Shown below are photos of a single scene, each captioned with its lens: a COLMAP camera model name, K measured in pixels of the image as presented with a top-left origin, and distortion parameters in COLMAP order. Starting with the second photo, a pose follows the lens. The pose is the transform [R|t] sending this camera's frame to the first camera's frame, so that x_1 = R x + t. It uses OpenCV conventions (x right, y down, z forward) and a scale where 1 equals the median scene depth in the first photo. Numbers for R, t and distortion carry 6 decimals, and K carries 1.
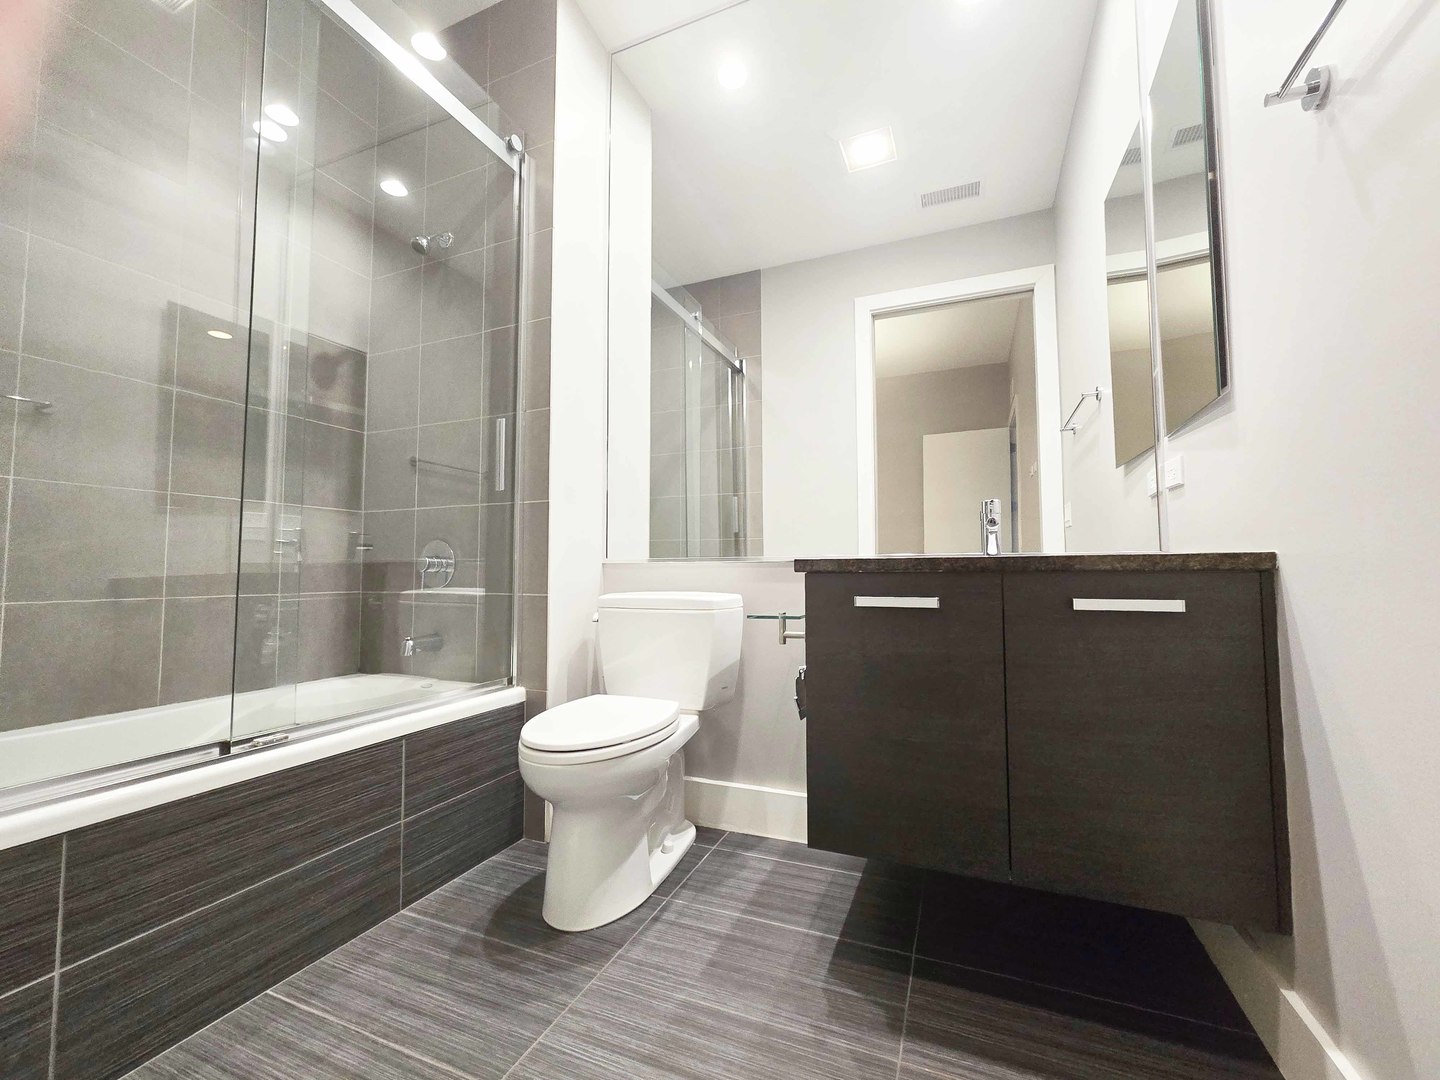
lens RADIAL K [[591.4, 0, 720.0], [0, 591.4, 540.0], [0, 0, 1]] dist [-0.001020, 0.000614]
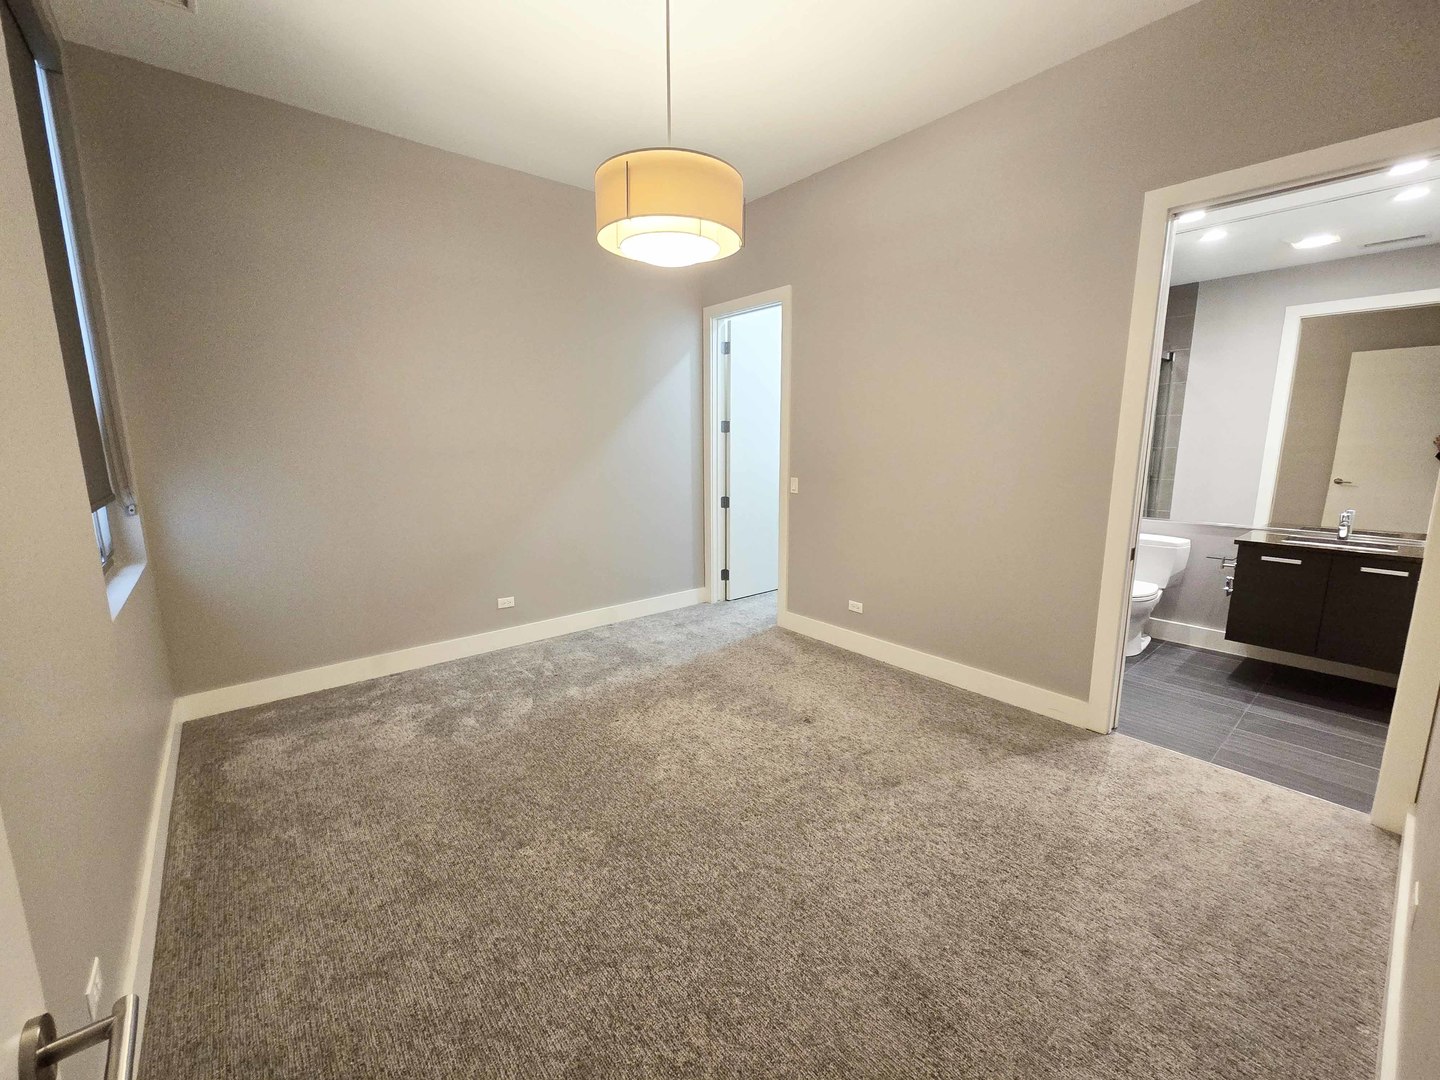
lens RADIAL K [[596.0, 0, 720.0], [0, 596.0, 540.0], [0, 0, 1]] dist [0.006072, -0.002939]
pose [[0.889735, 0.076401, -0.450039, -0.547761], [0.028505, 0.974671, 0.221820, -0.476791], [0.455587, -0.210189, 0.865021, -1.812221]]
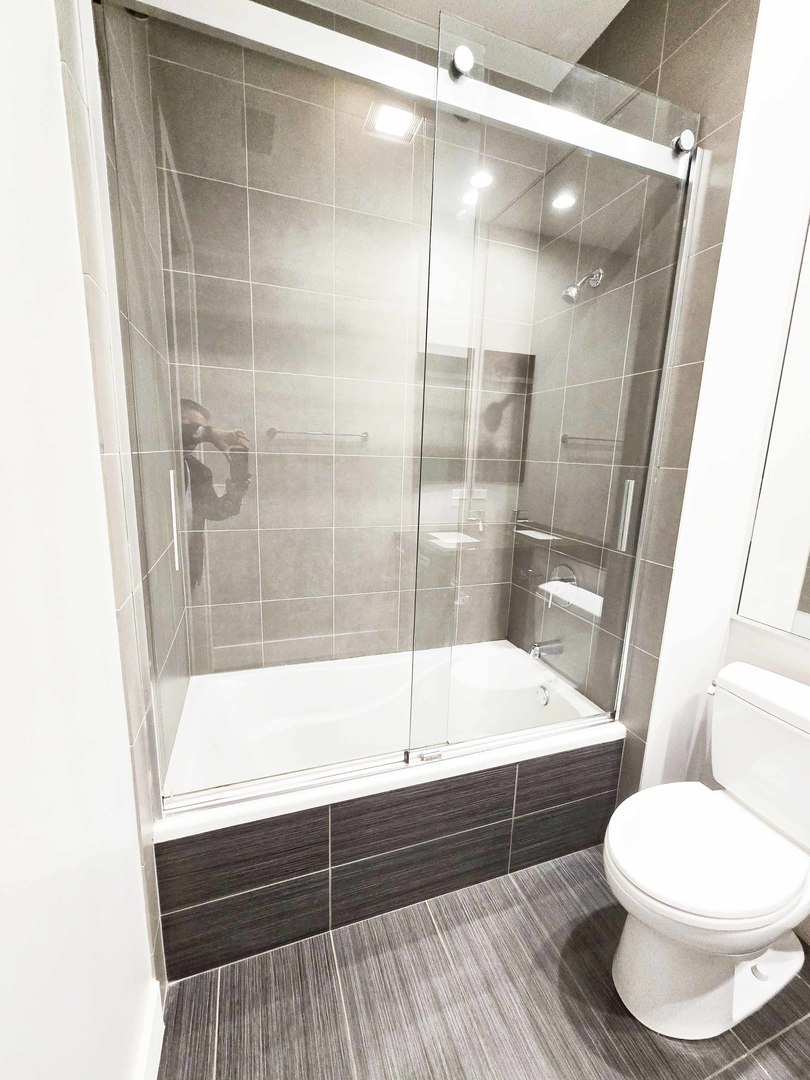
lens RADIAL K [[443.5, 0, 405.0], [0, 443.5, 540.0], [0, 0, 1]] dist [-0.001020, 0.000614]
pose [[0.668992, 0.169242, -0.723745, -0.070310], [0.011297, 0.971304, 0.237575, -0.301023], [0.743184, -0.167112, 0.647882, 0.229551]]
